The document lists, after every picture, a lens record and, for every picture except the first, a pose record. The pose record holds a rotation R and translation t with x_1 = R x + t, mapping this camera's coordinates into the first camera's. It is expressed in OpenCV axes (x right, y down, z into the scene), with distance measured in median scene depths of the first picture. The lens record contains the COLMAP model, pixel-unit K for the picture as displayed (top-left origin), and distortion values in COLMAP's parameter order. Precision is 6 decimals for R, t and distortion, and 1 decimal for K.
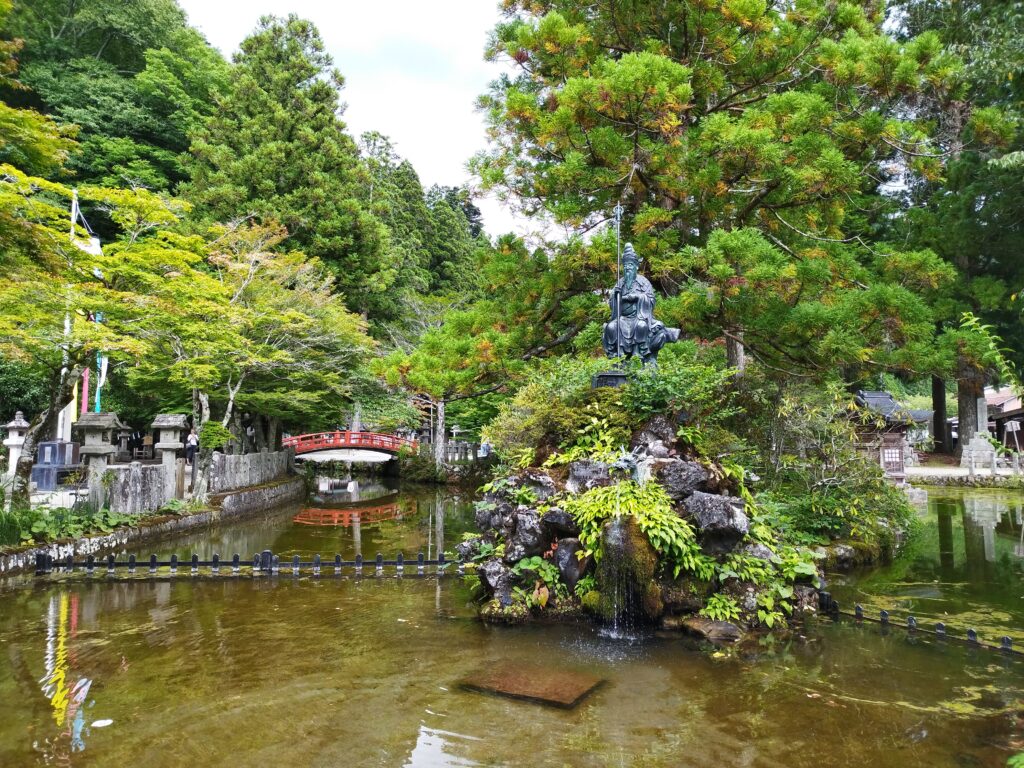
lens RADIAL K [[791.8, 0, 509.7], [0, 791.8, 384.2], [0, 0, 1]] dist [0.049166, -0.033537]
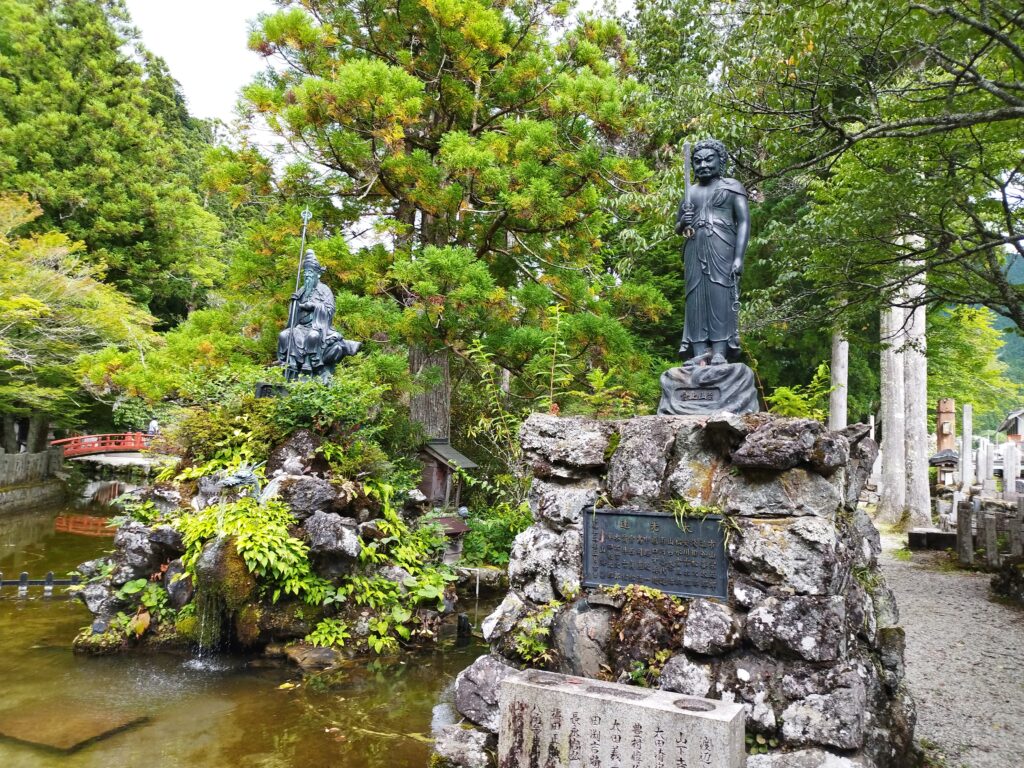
lens RADIAL K [[791.8, 0, 519.9], [0, 791.8, 381.9], [0, 0, 1]] dist [0.049166, -0.033537]
pose [[0.980603, 0.055786, 0.187899, 0.239102], [-0.052371, 0.998361, -0.023094, -0.009358], [-0.188880, 0.012805, 0.981917, 0.008966]]
